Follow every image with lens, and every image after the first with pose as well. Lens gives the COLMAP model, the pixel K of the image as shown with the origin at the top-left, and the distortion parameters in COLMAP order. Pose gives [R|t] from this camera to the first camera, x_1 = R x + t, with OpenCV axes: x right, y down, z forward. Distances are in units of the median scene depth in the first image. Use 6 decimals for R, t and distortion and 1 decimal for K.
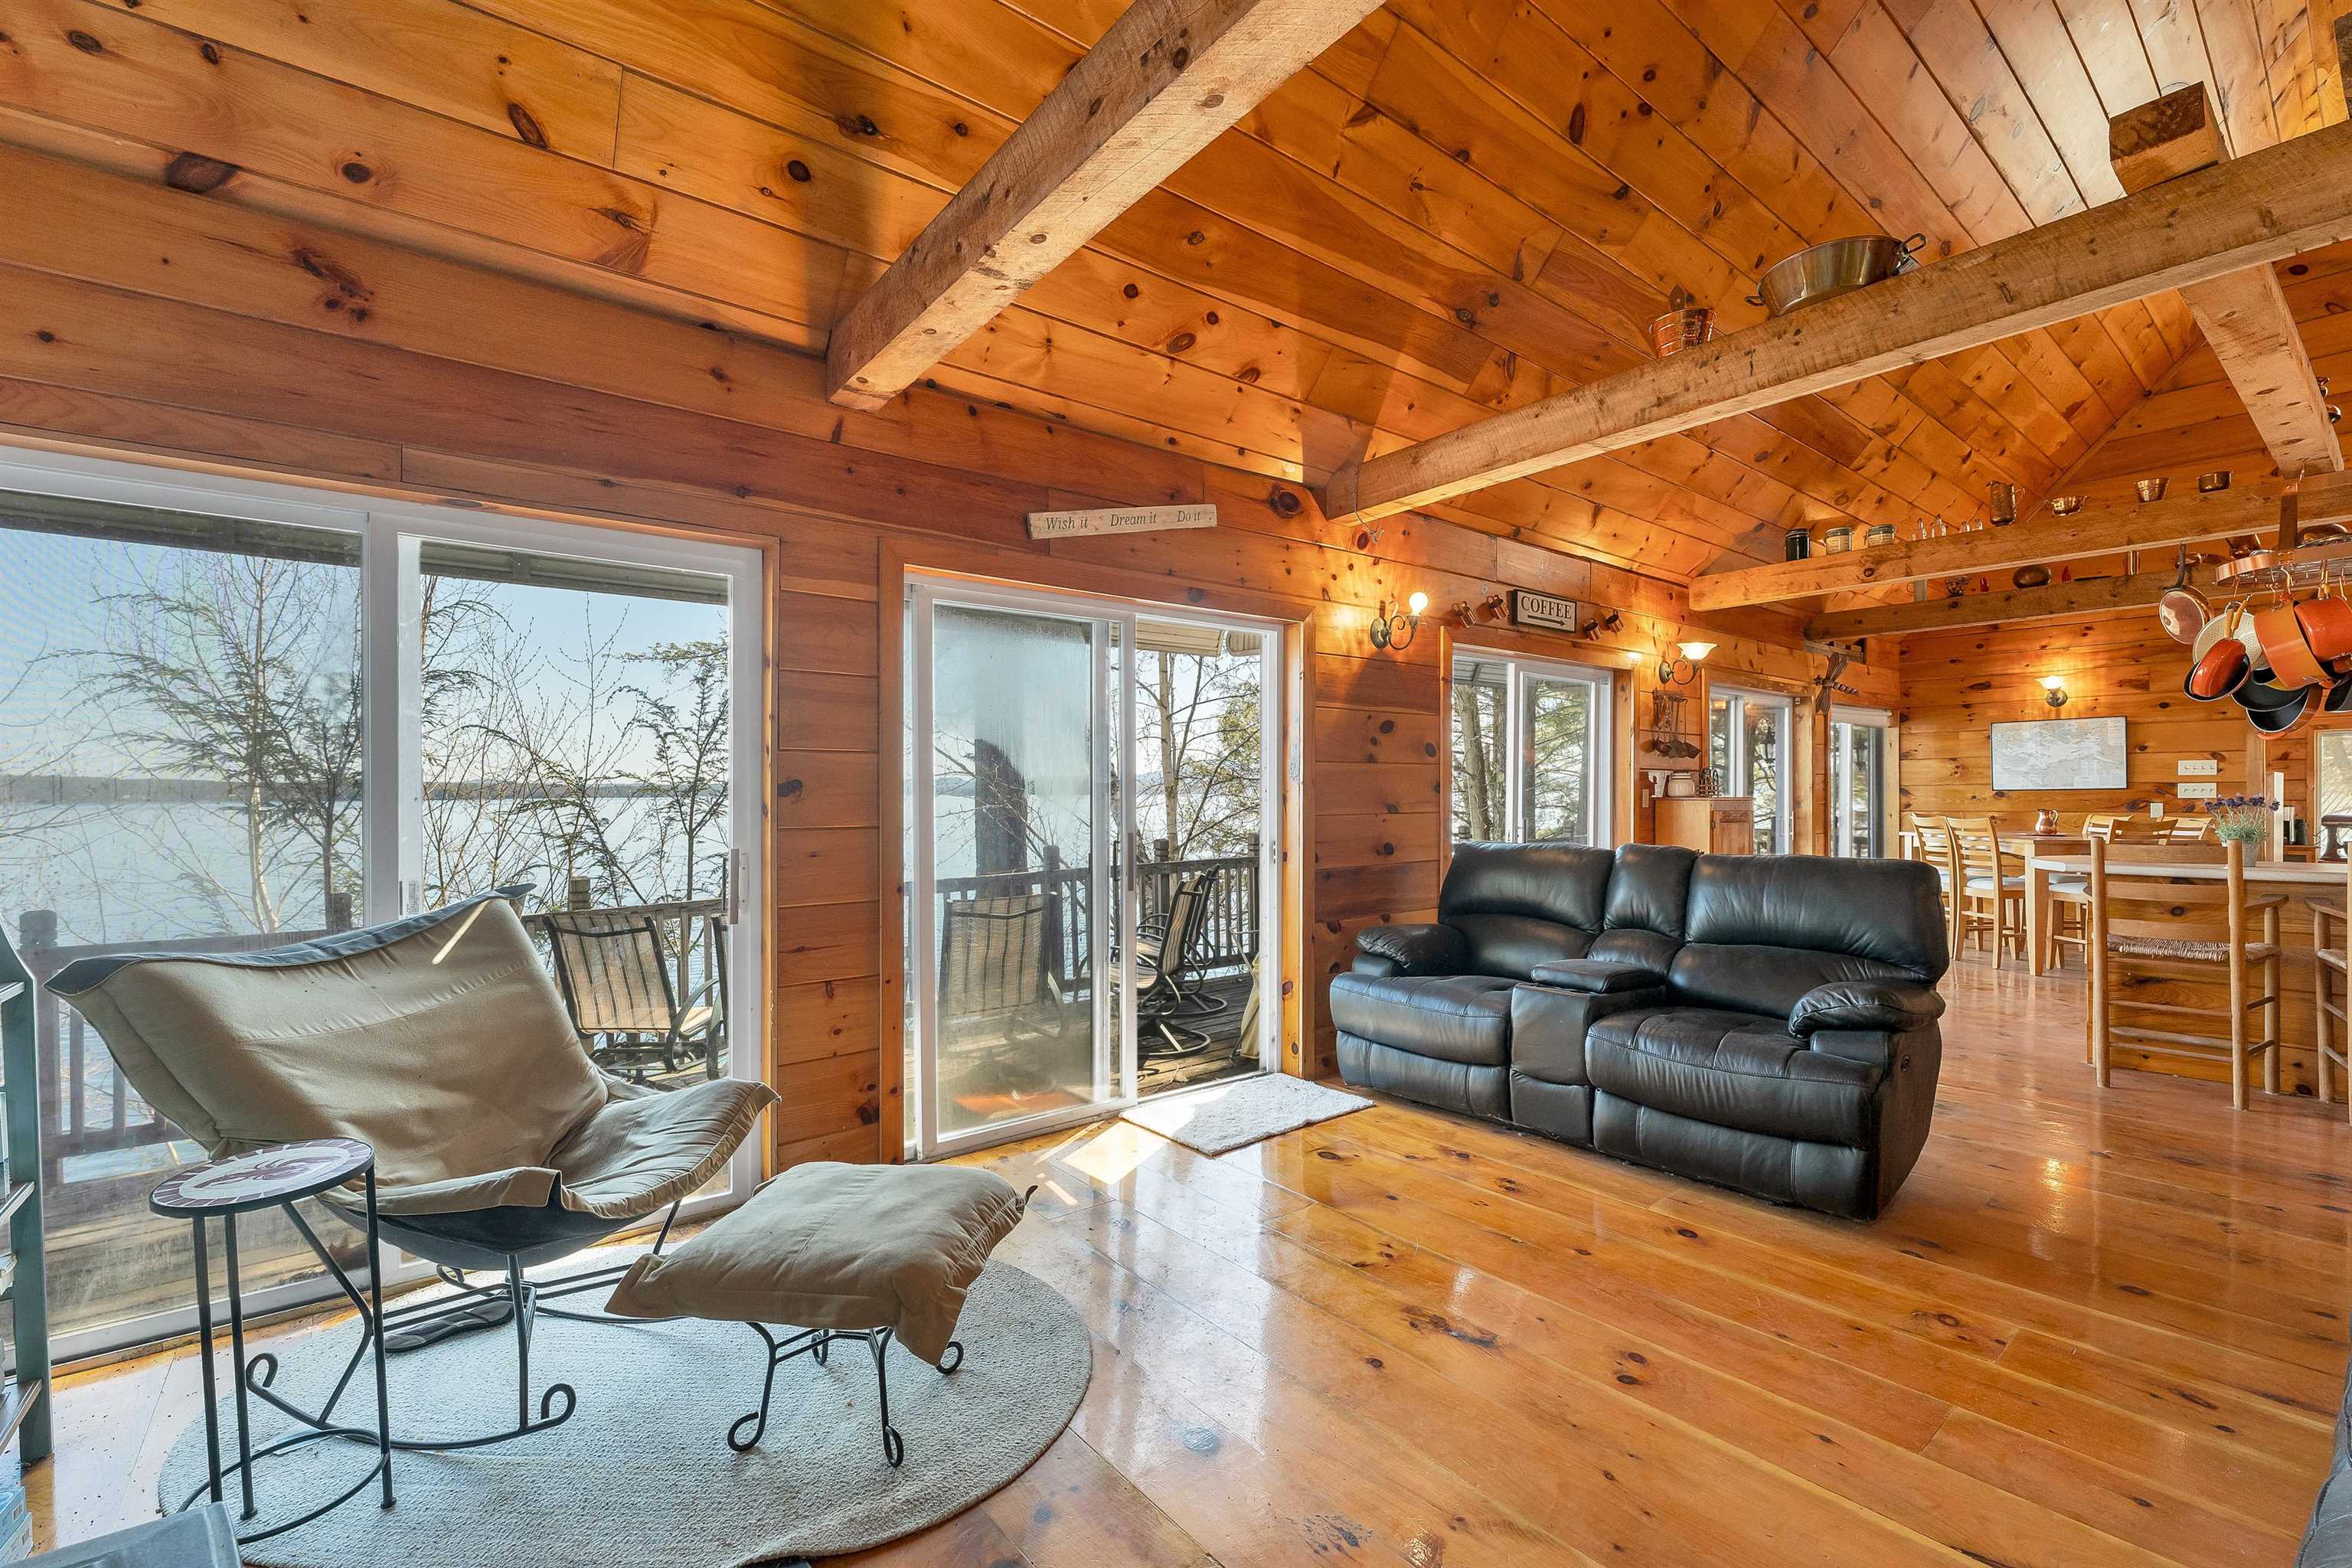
lens RADIAL K [[957.3, 0, 1184.4], [0, 957.3, 789.2], [0, 0, 1]] dist [-0.002199, -0.000313]
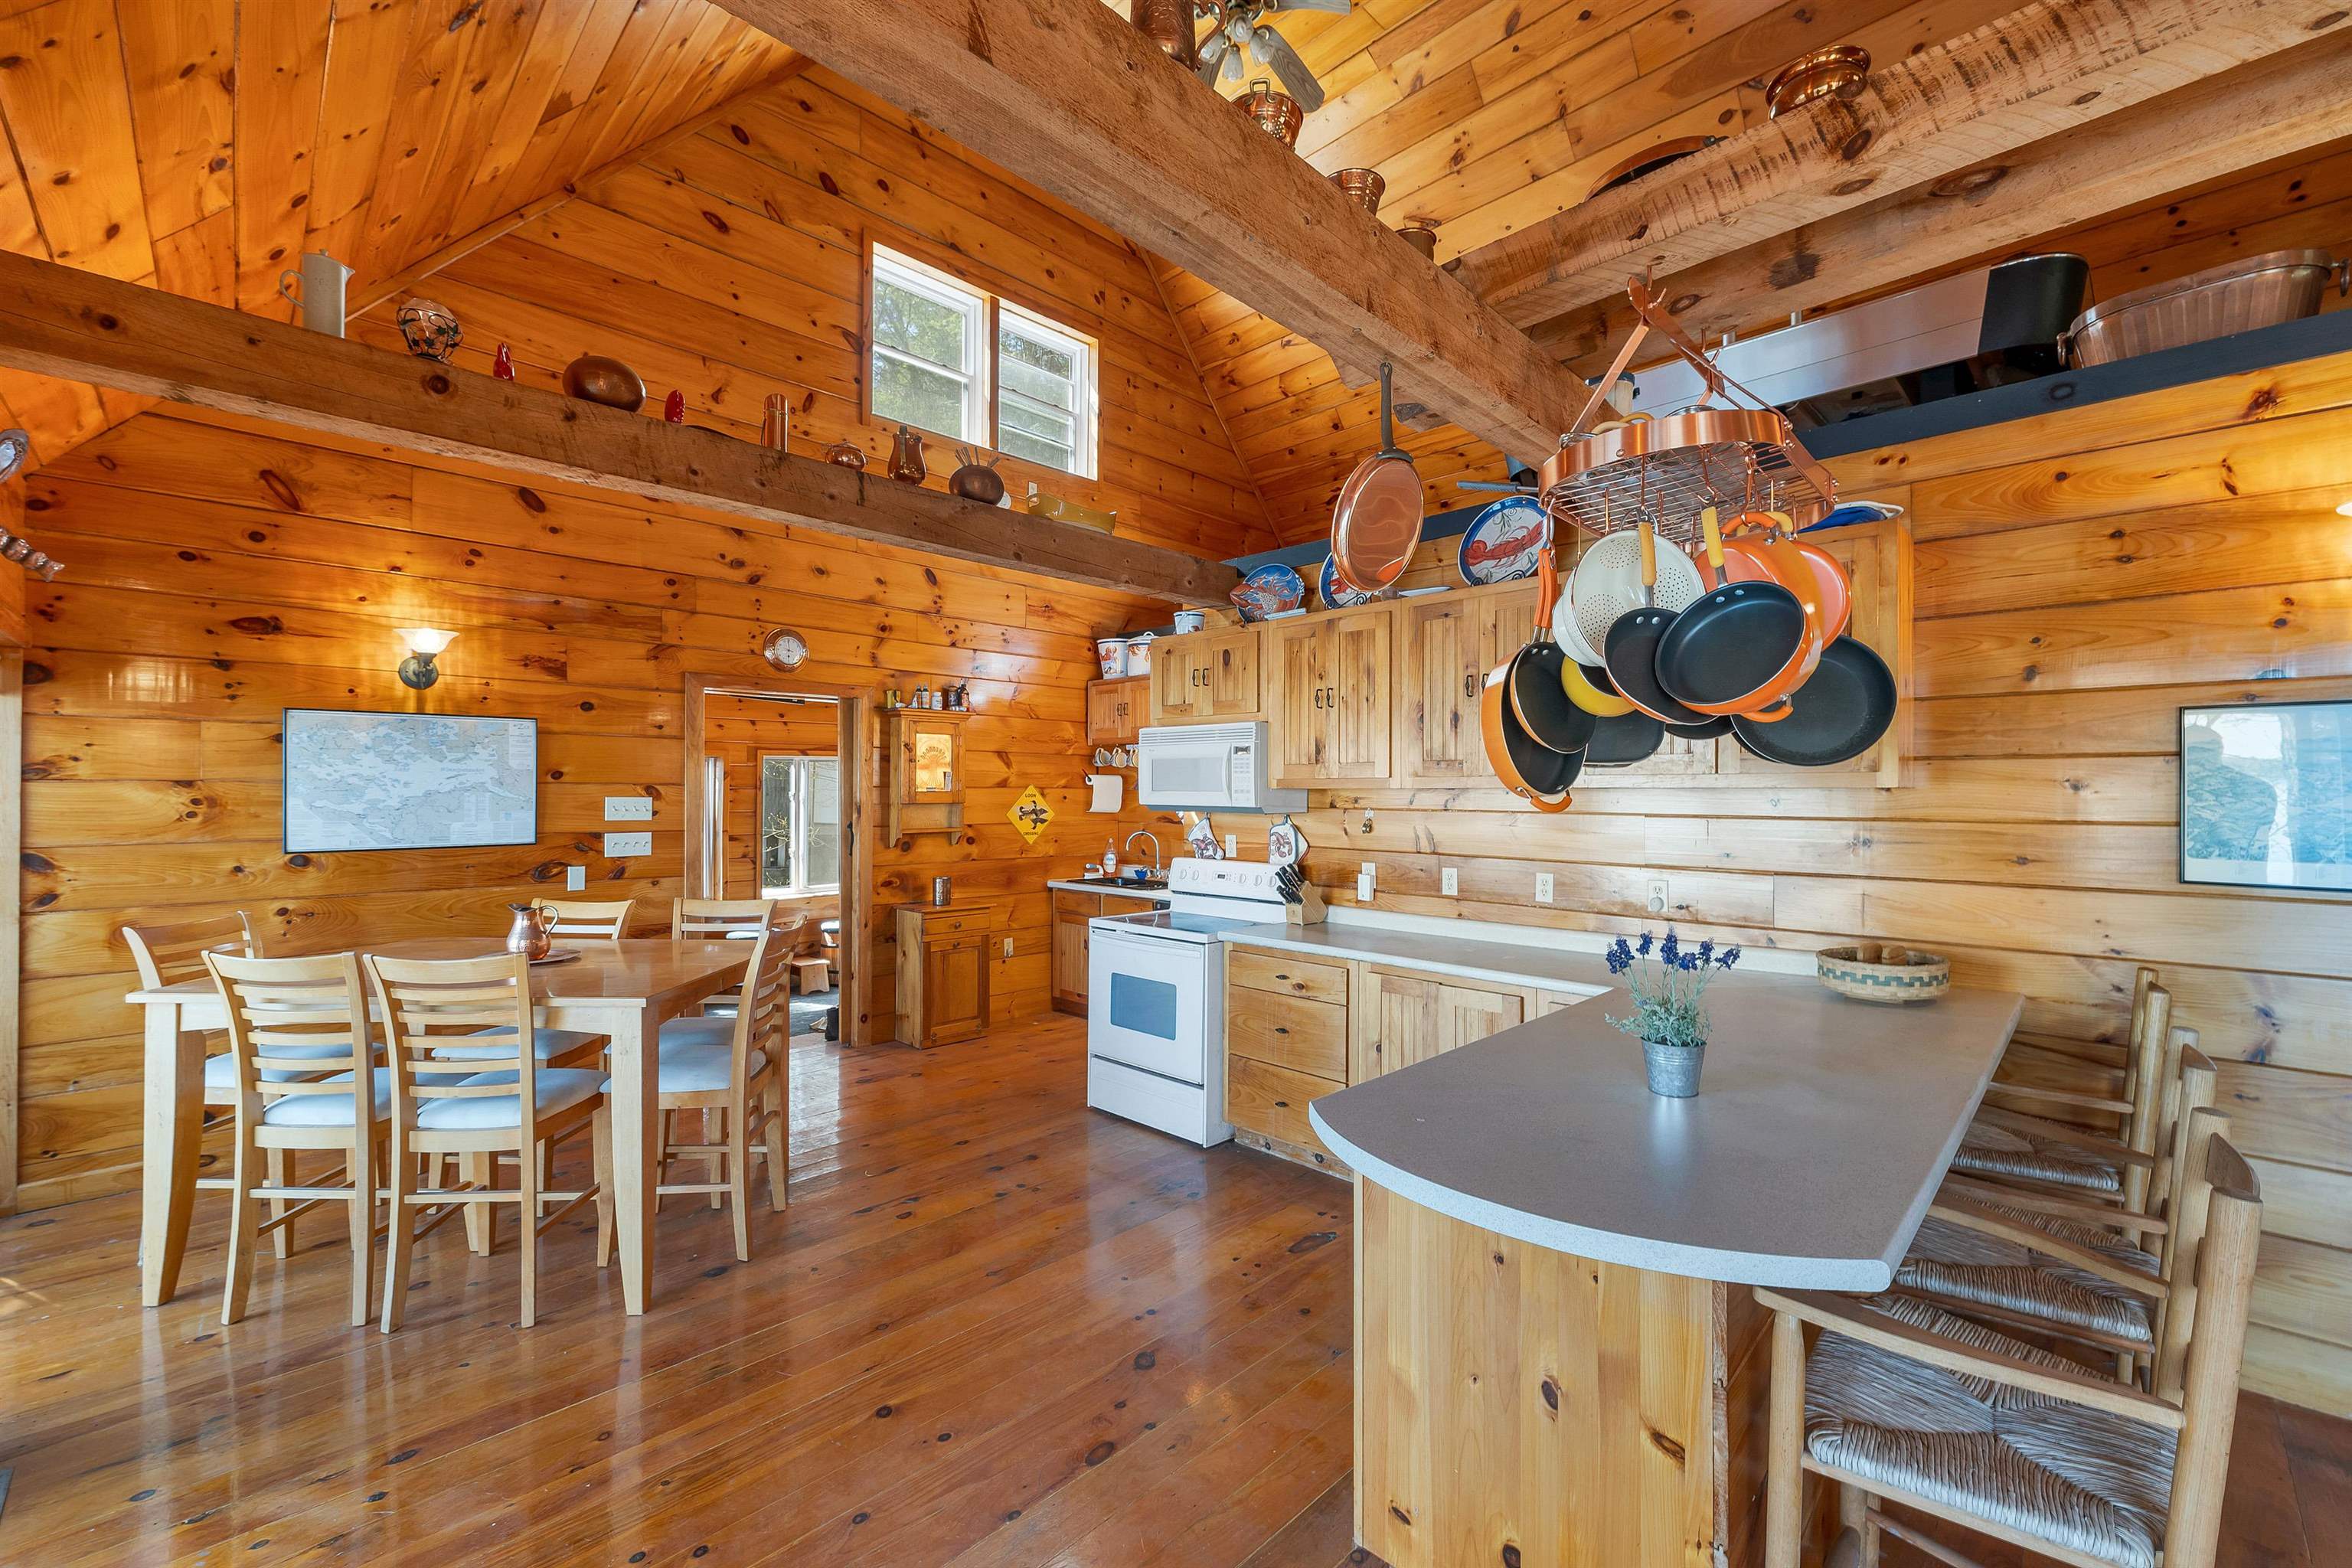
lens RADIAL K [[957.3, 0, 1184.4], [0, 957.3, 789.2], [0, 0, 1]] dist [-0.002199, -0.000313]
pose [[-0.117354, 0.007824, 0.993059, 0.354557], [-0.006120, 0.999944, -0.008601, -0.030455], [-0.993071, -0.007087, -0.117299, 0.659707]]
